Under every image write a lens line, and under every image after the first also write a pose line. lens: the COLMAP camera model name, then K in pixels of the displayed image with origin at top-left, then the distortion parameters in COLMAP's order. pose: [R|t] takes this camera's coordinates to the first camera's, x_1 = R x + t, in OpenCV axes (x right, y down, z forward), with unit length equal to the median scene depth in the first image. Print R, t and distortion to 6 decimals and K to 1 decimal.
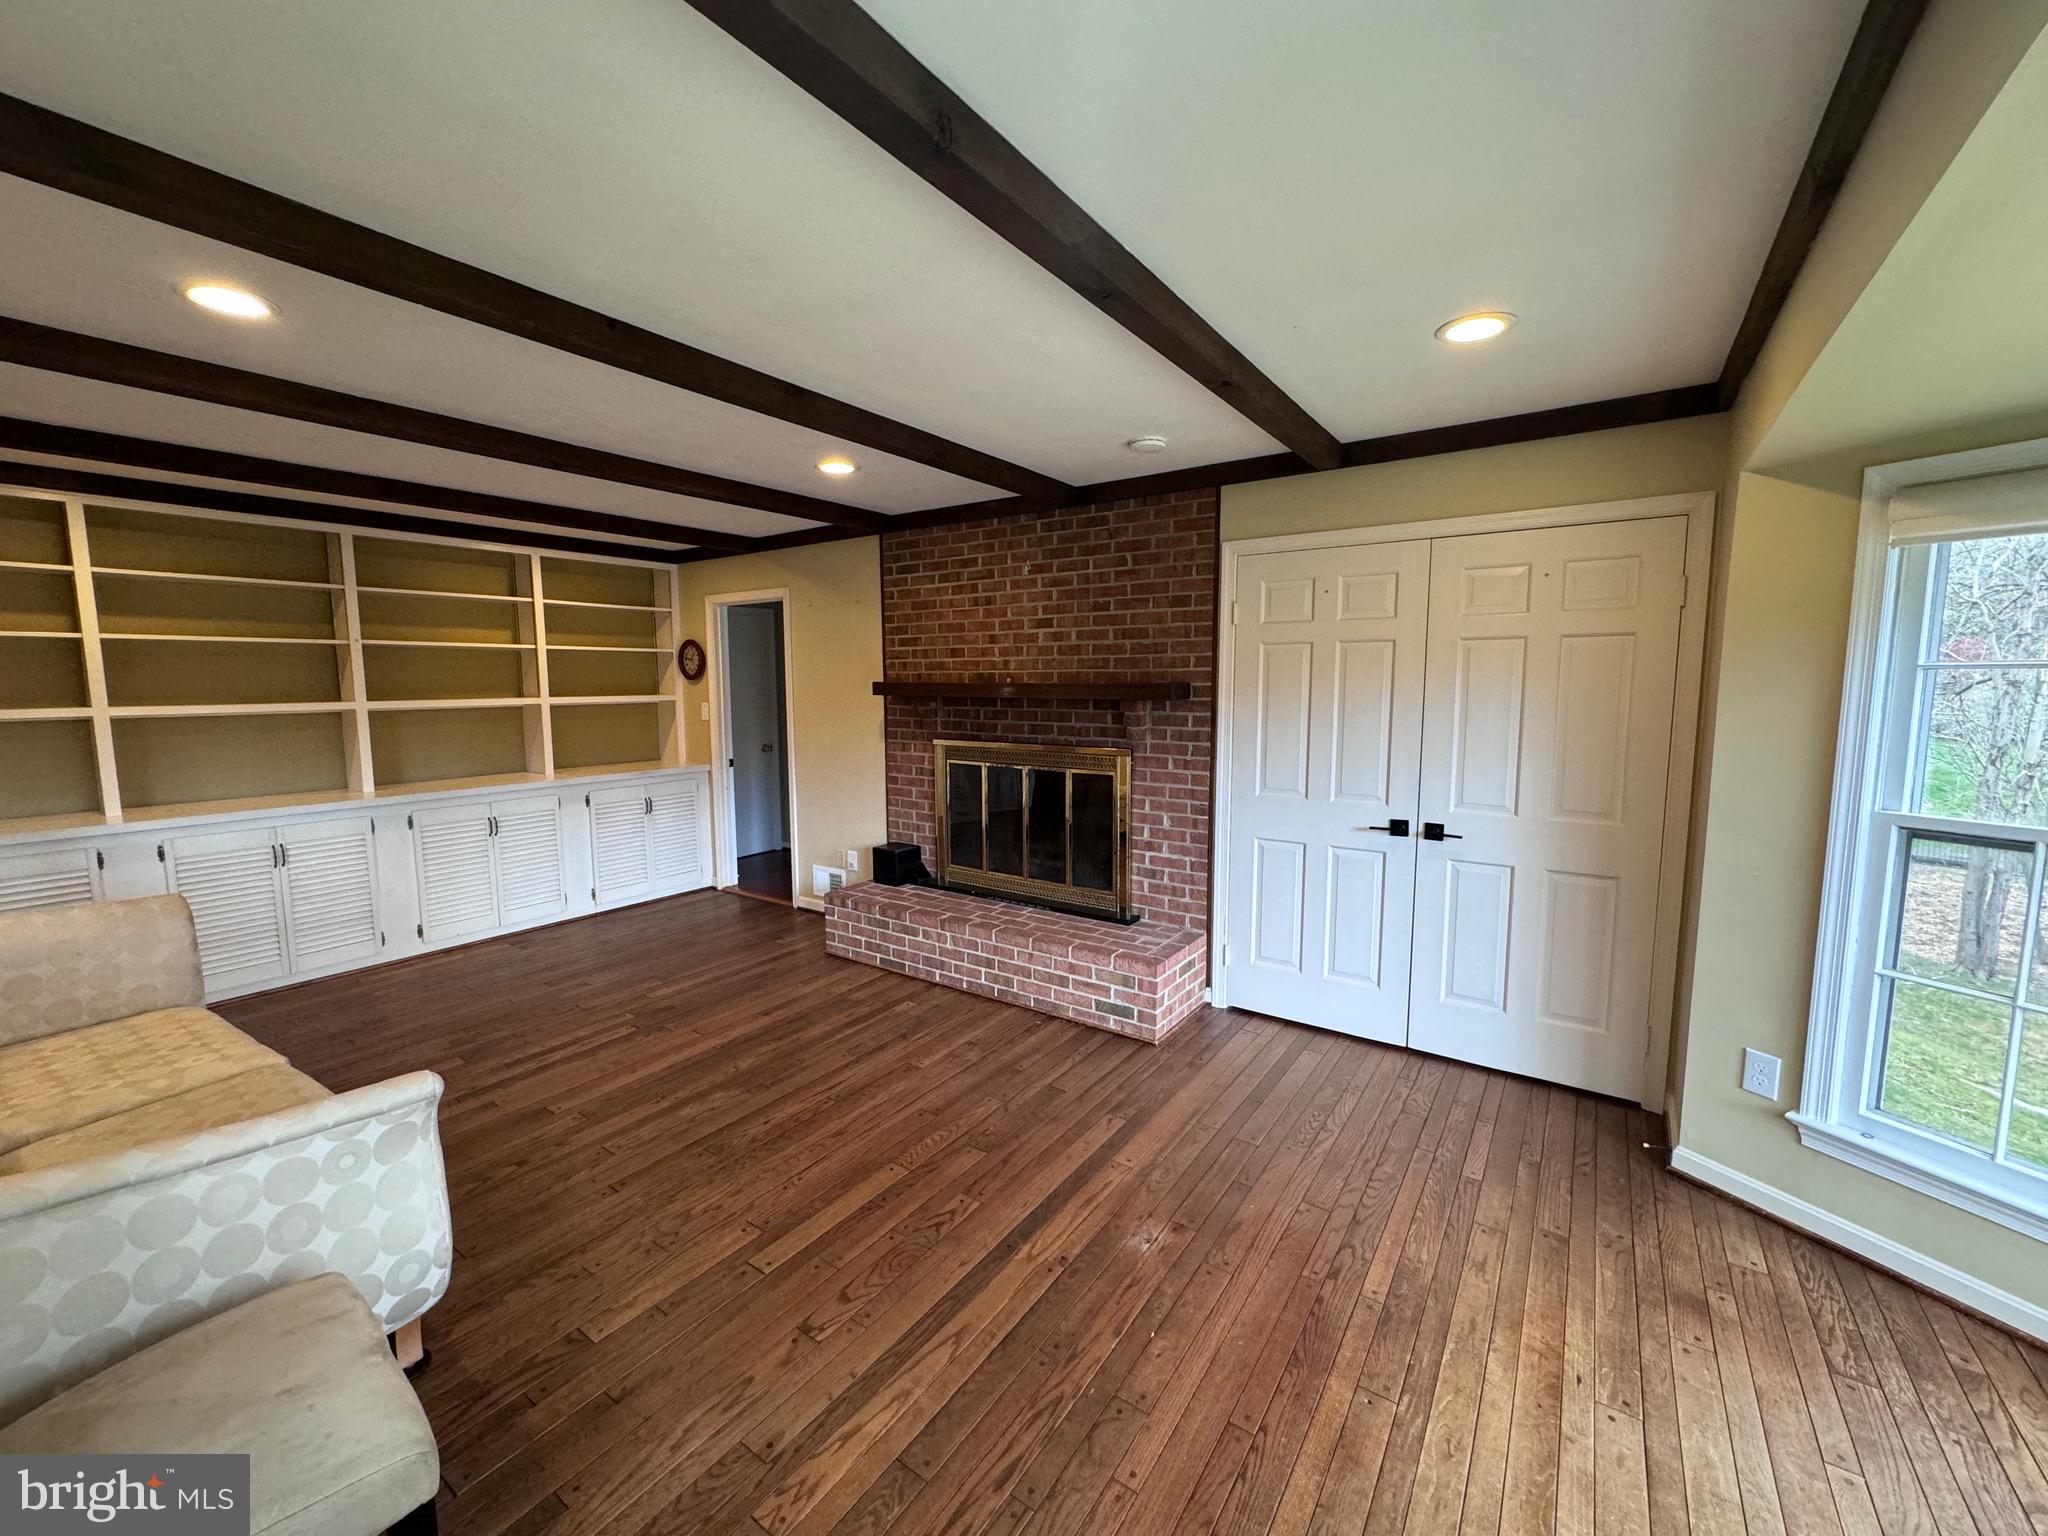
lens RADIAL K [[823.3, 0, 1024.0], [0, 823.3, 768.0], [0, 0, 1]] dist [-0.001221, 0.000056]
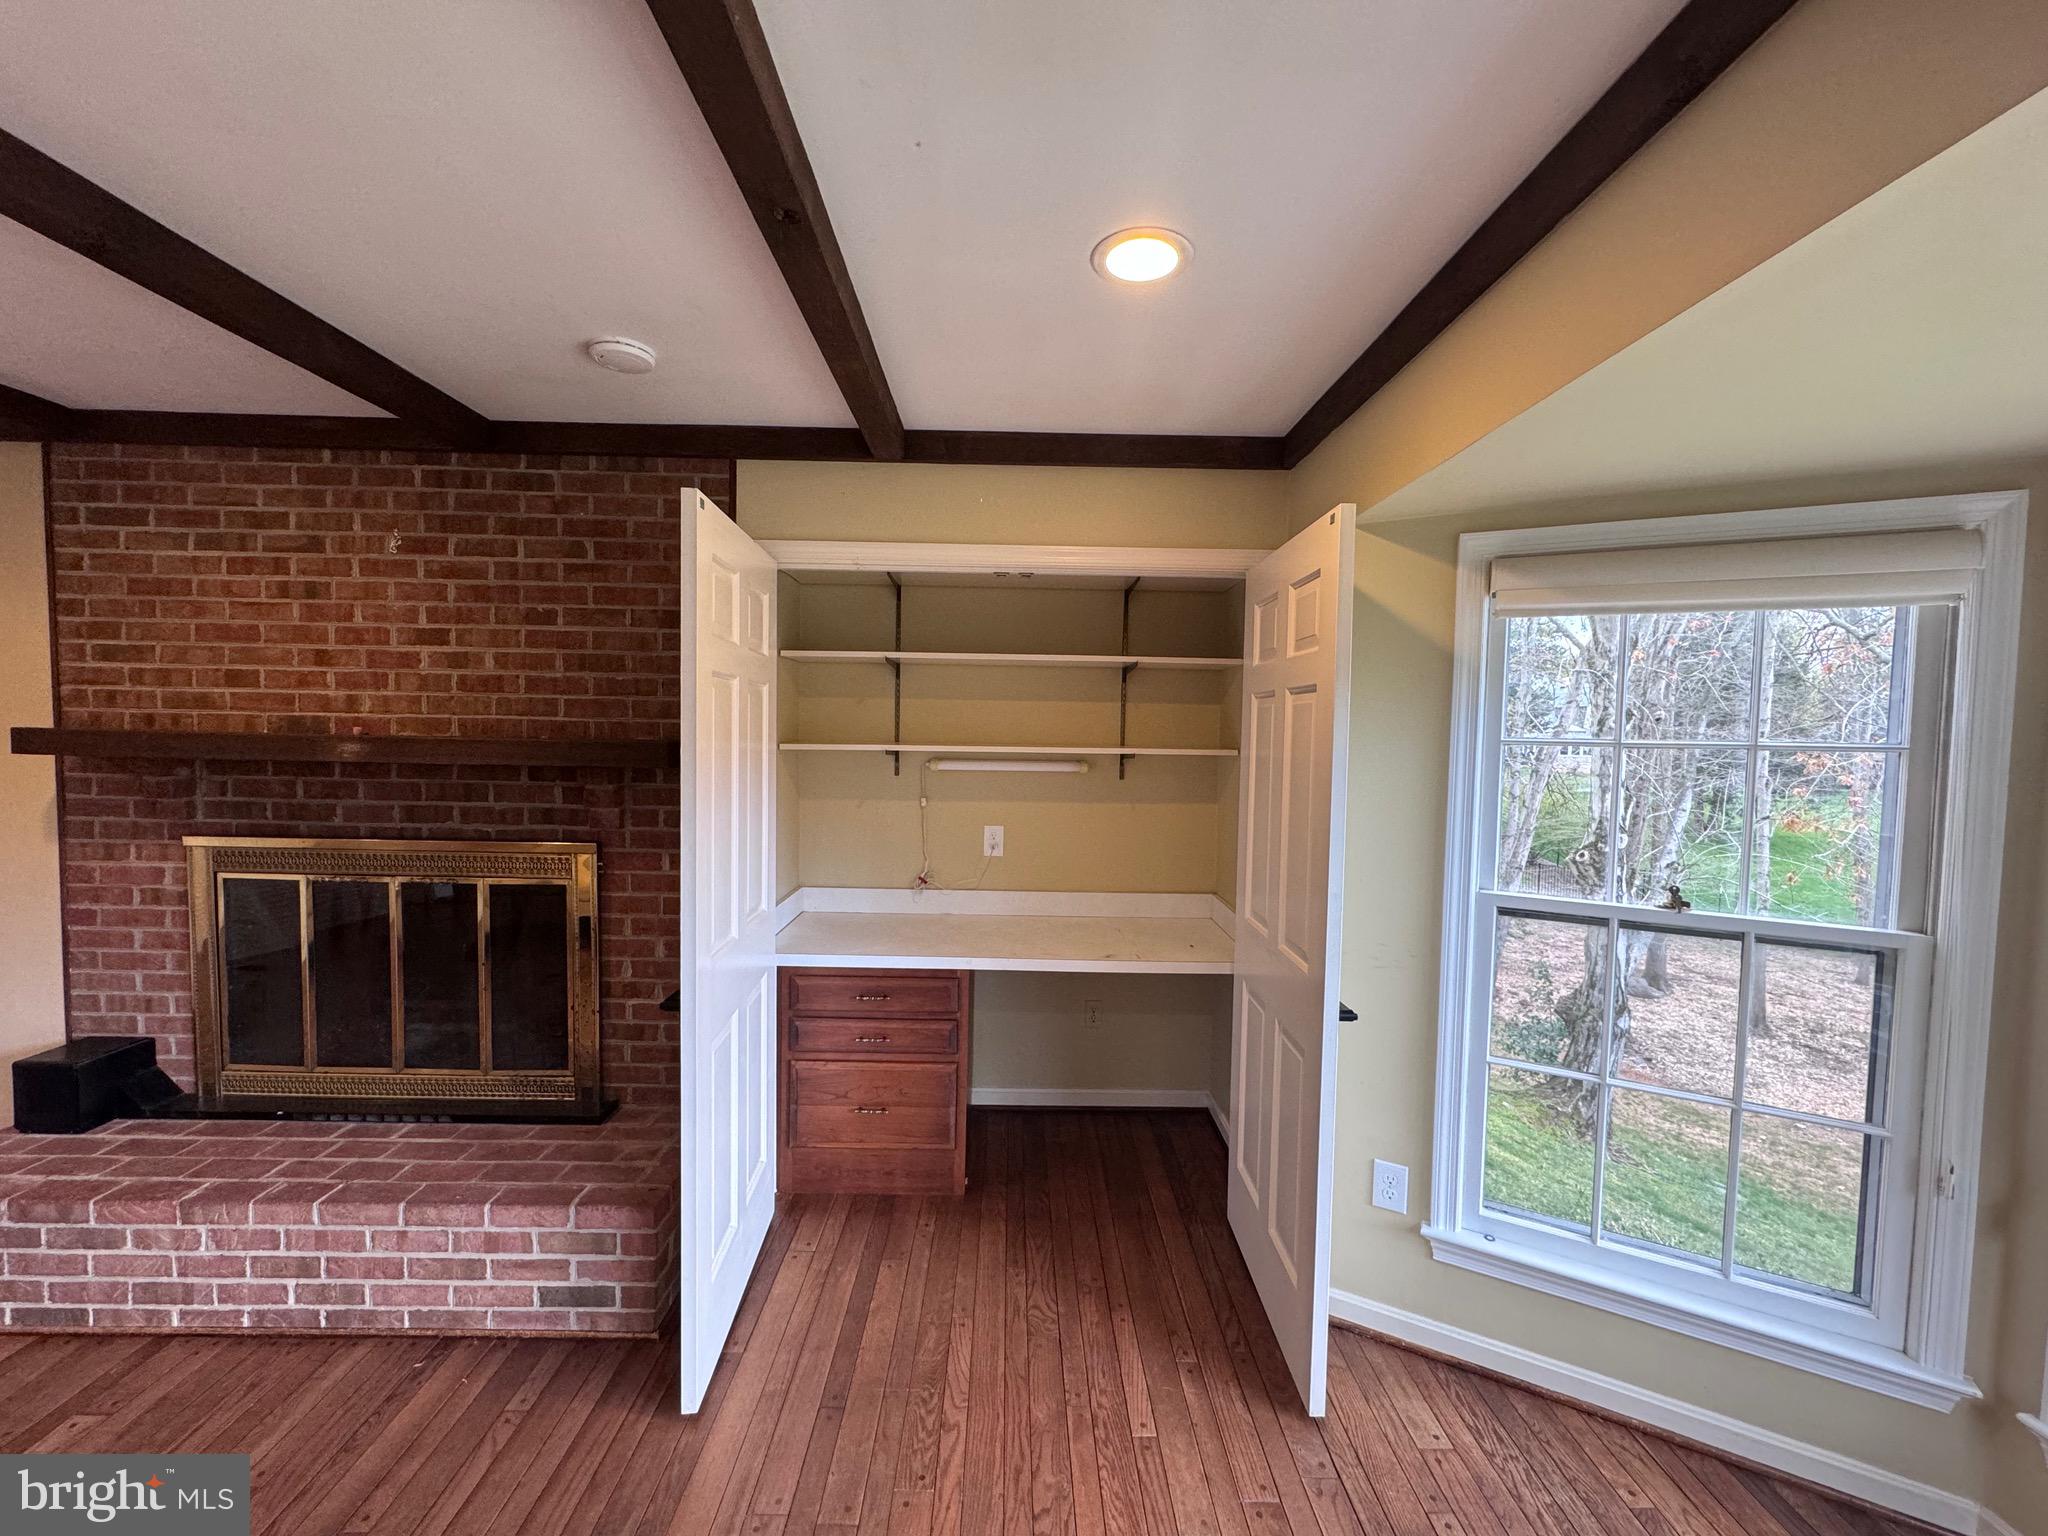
lens RADIAL K [[823.3, 0, 1024.0], [0, 823.3, 768.0], [0, 0, 1]] dist [-0.001221, 0.000056]
pose [[0.813448, -0.008401, 0.581577, 0.026725], [0.041434, 0.998192, -0.043534, -0.037334], [-0.580160, 0.059510, 0.812326, 0.272800]]
